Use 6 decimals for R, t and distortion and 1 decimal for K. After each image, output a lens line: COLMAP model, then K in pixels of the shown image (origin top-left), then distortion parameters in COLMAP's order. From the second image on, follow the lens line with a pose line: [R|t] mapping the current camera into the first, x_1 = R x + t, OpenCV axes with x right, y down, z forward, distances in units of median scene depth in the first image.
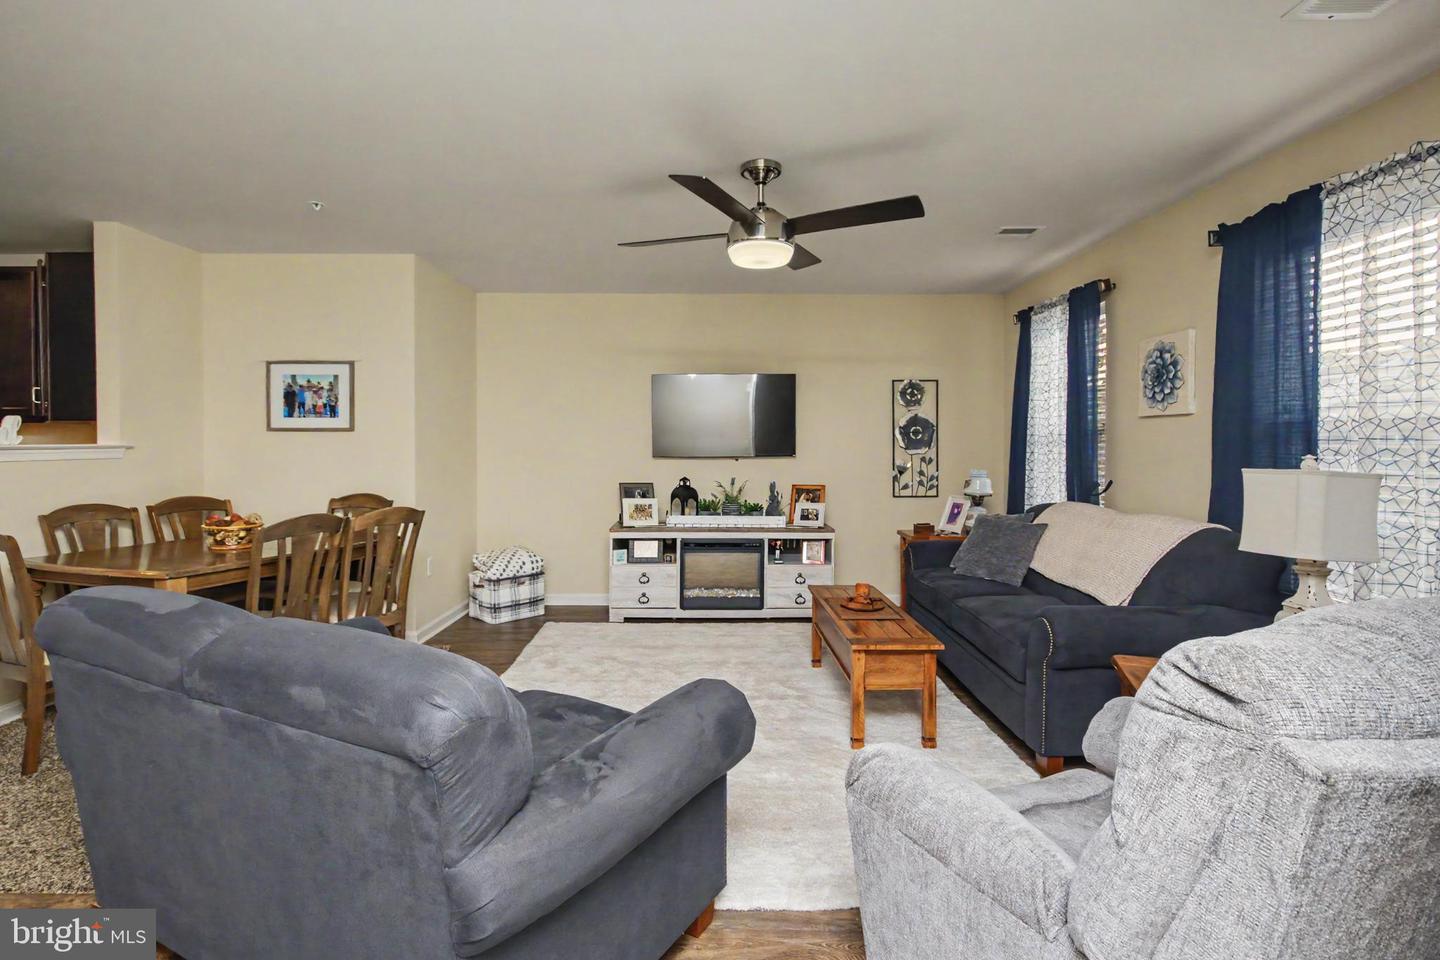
lens RADIAL K [[708.2, 0, 713.0], [0, 708.2, 438.2], [0, 0, 1]] dist [-0.003406, -0.000352]
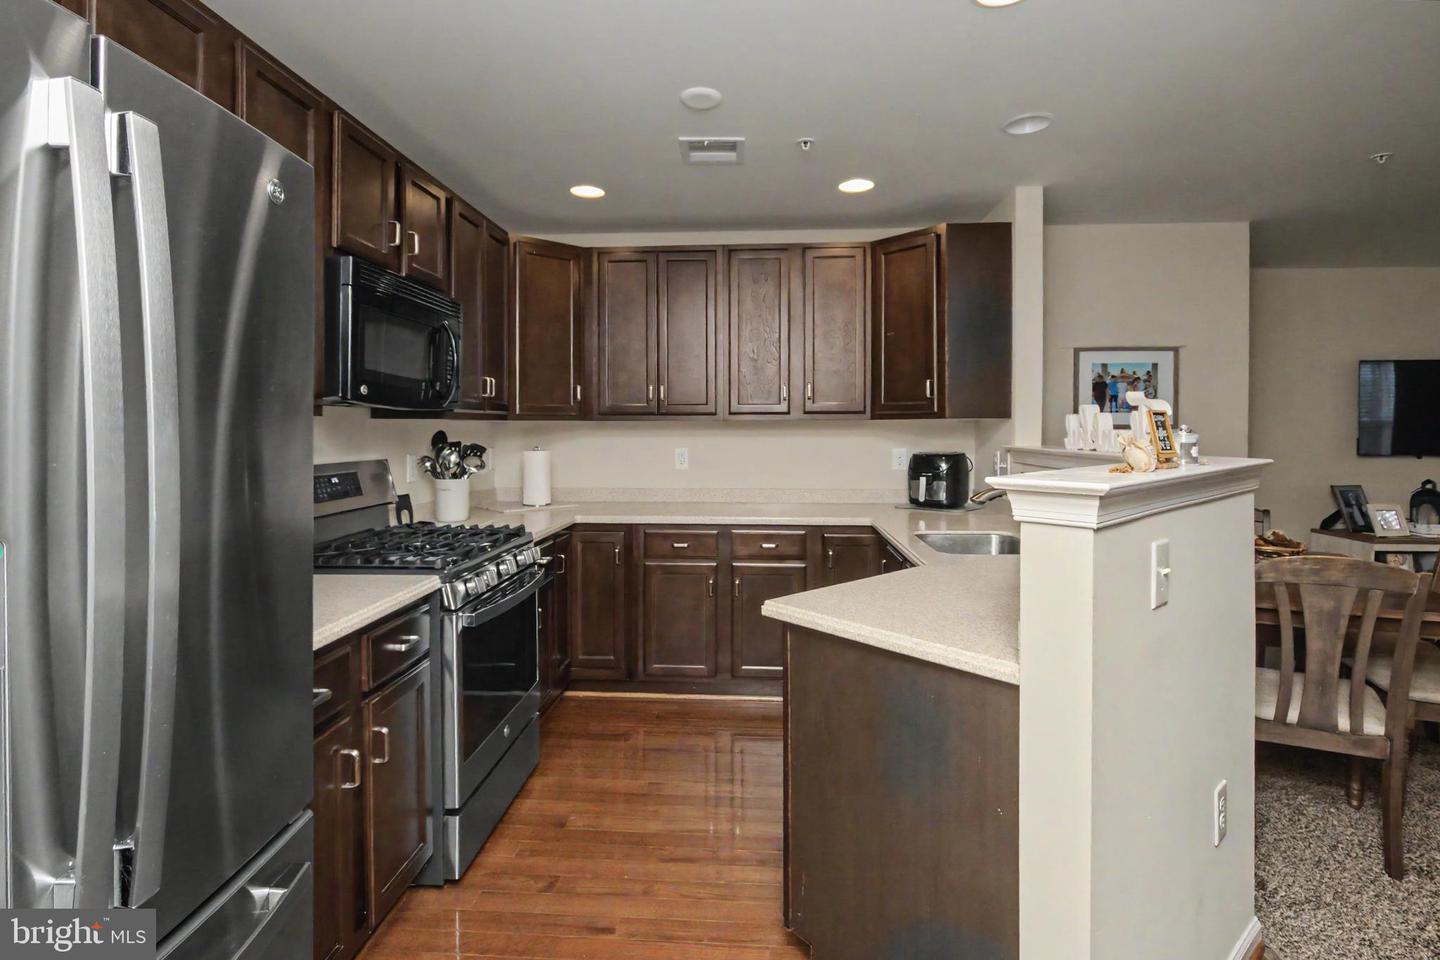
lens RADIAL K [[708.2, 0, 713.0], [0, 708.2, 438.2], [0, 0, 1]] dist [-0.003406, -0.000352]
pose [[0.997687, -0.000213, -0.067976, -0.897550], [0.001458, 0.999832, 0.018256, -0.012833], [0.067961, -0.018313, 0.997520, 0.089969]]
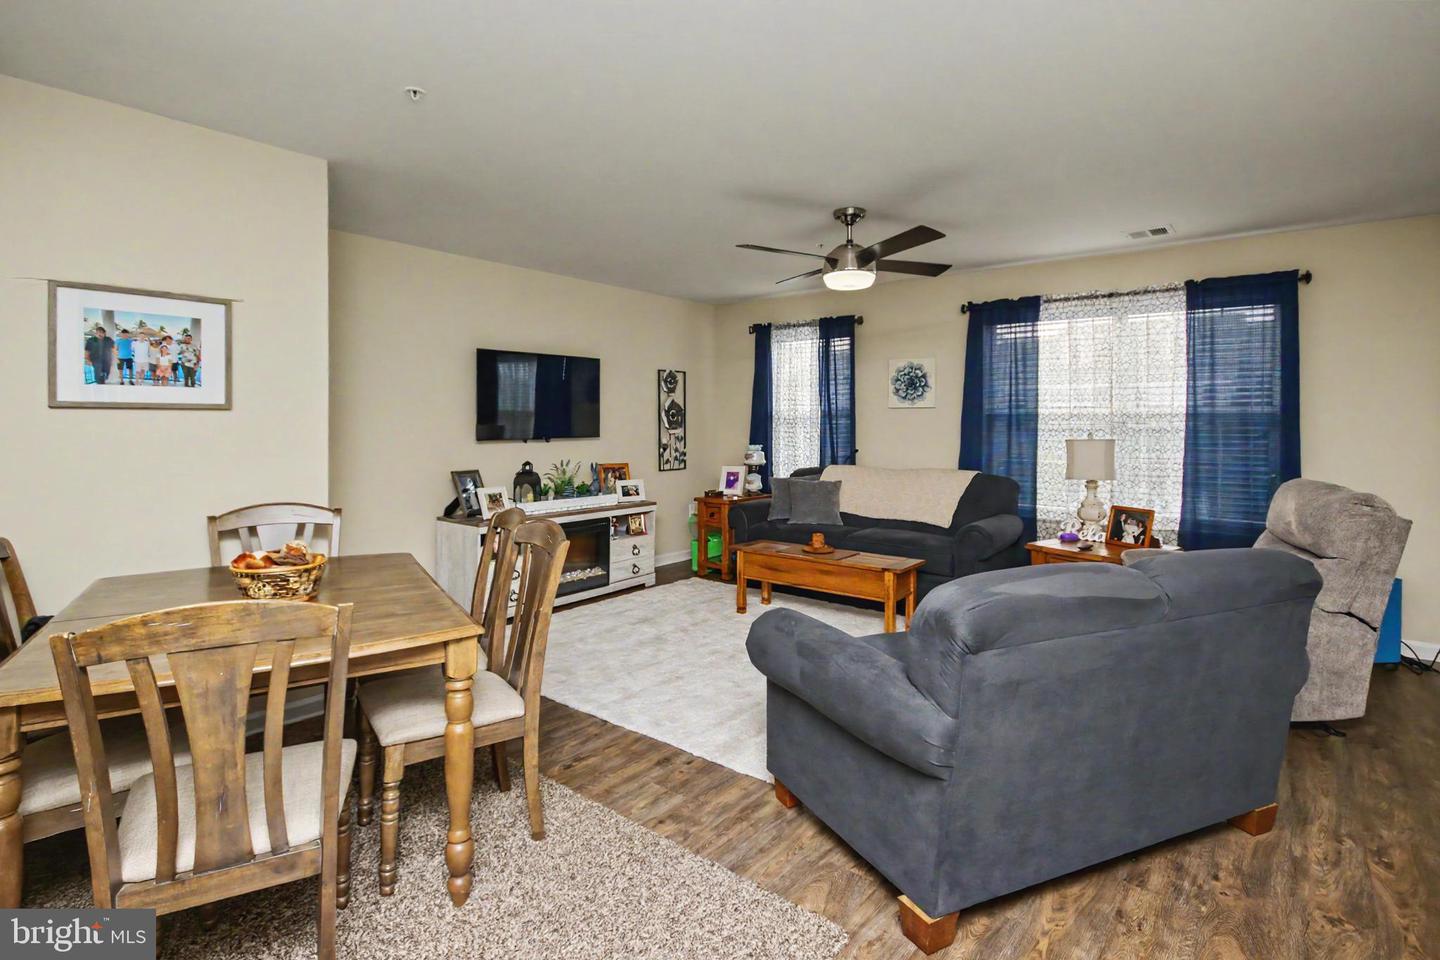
lens RADIAL K [[712.8, 0, 721.5], [0, 712.8, 418.0], [0, 0, 1]] dist [-0.001415, -0.000424]
pose [[0.627999, 0.003896, 0.778204, -0.647484], [-0.006318, 0.999980, 0.000092, -0.004395], [-0.778188, -0.004974, 0.628011, 0.218008]]
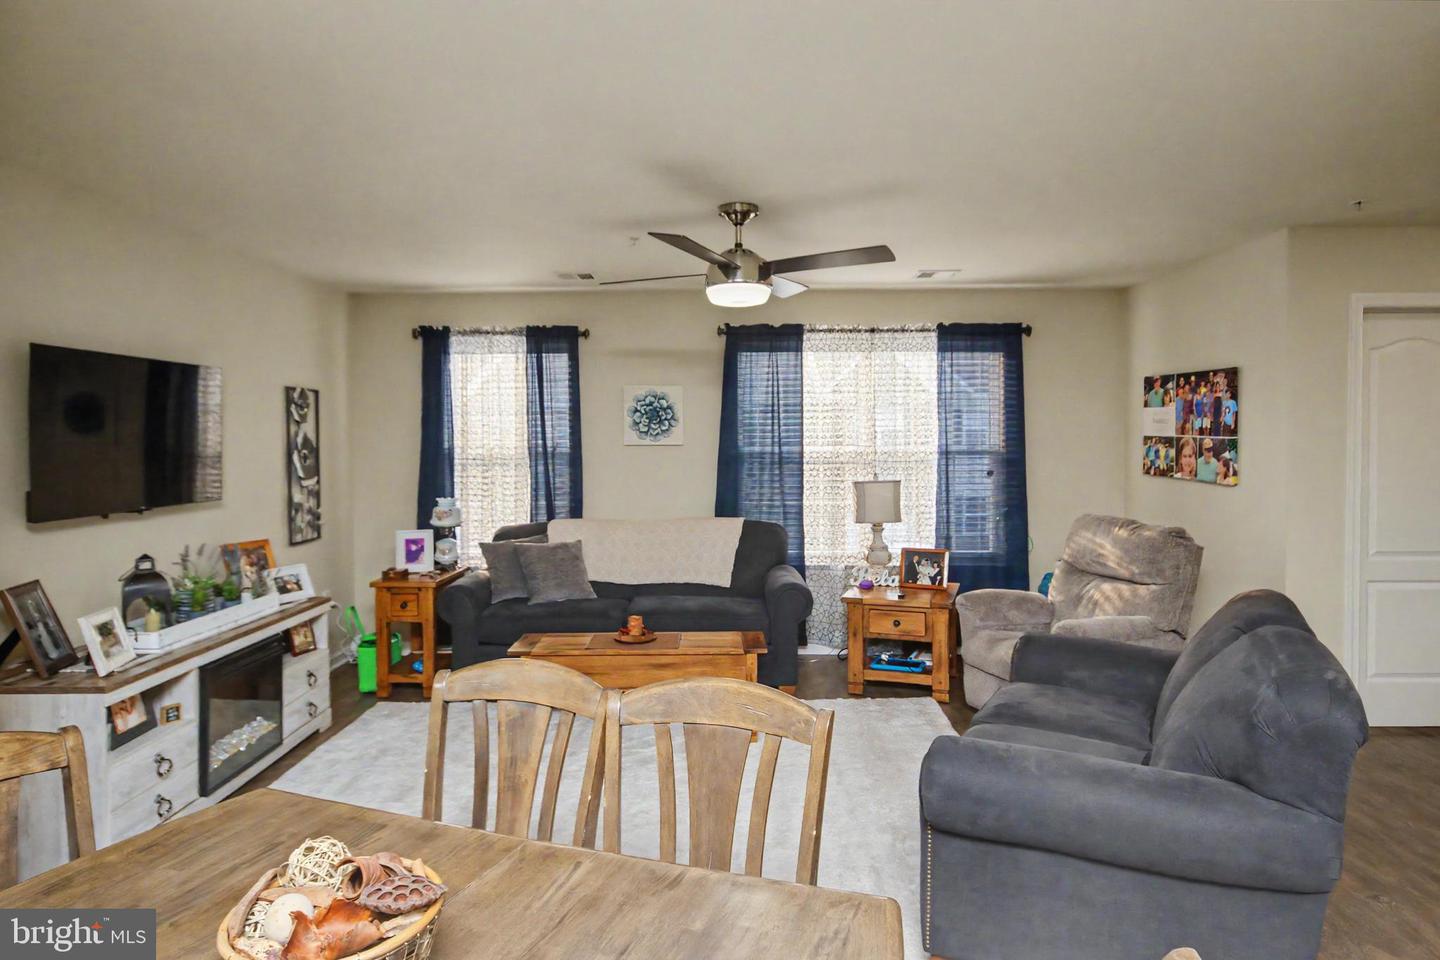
lens RADIAL K [[847.0, 0, 715.8], [0, 847.0, 448.9], [0, 0, 1]] dist [0.002864, 0.001330]
pose [[0.013658, -0.010173, 0.999855, -0.686772], [-0.000182, 0.999948, 0.010176, -0.029653], [-0.999907, -0.000321, 0.013656, 0.607733]]
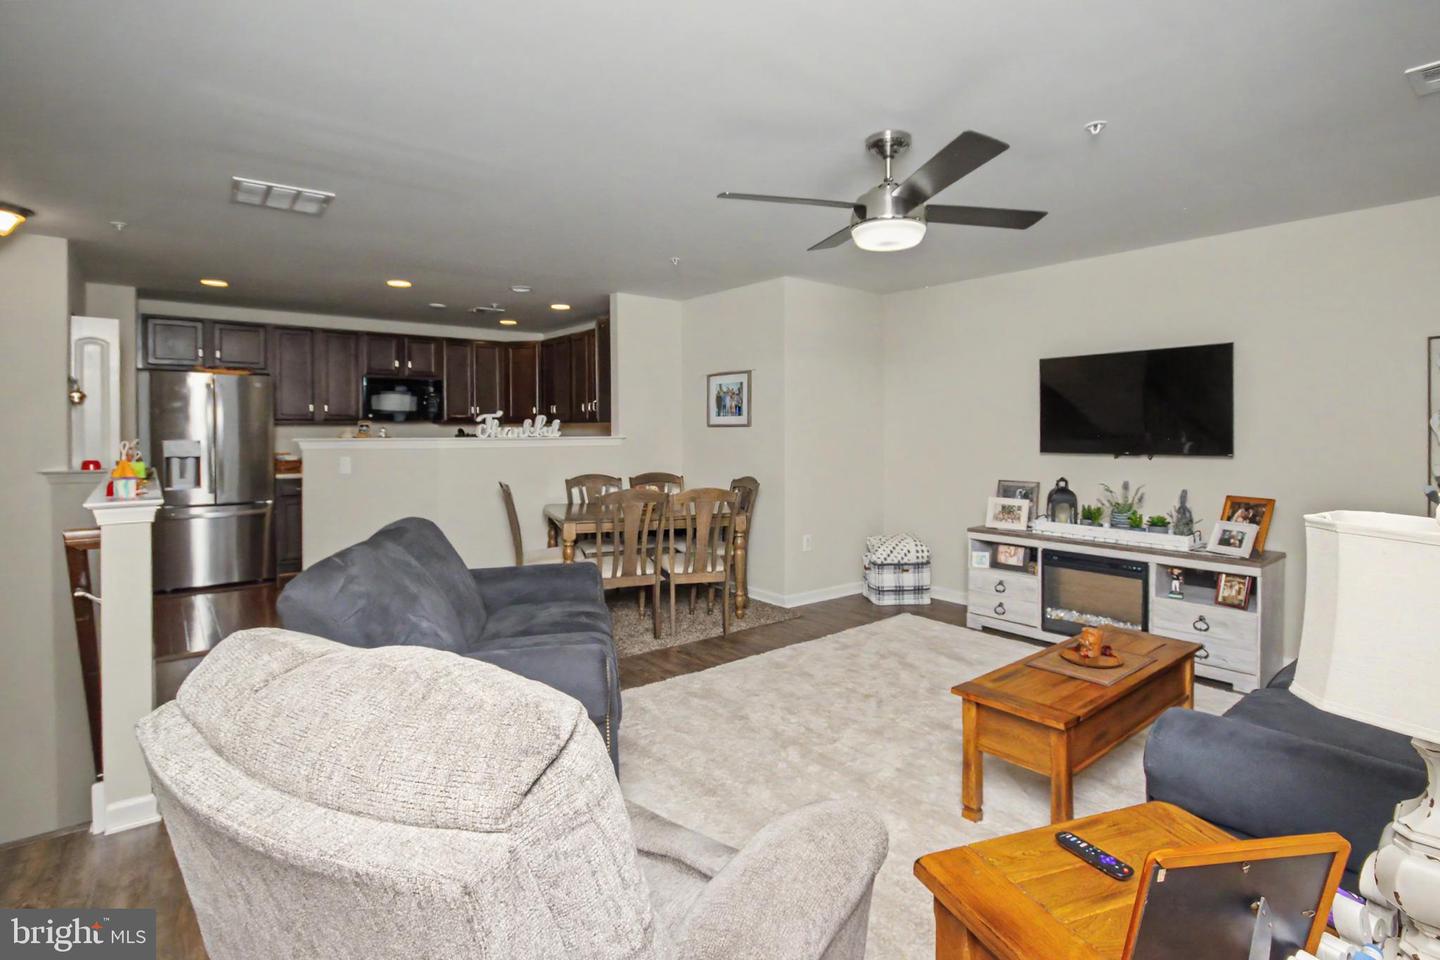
lens RADIAL K [[719.0, 0, 719.0], [0, 719.0, 431.4], [0, 0, 1]] dist [0.005895, 0.000273]
pose [[0.619221, 0.000145, -0.785217, 0.403809], [0.004155, 0.999985, 0.003461, -0.005231], [0.785206, -0.005406, 0.619211, 0.149905]]
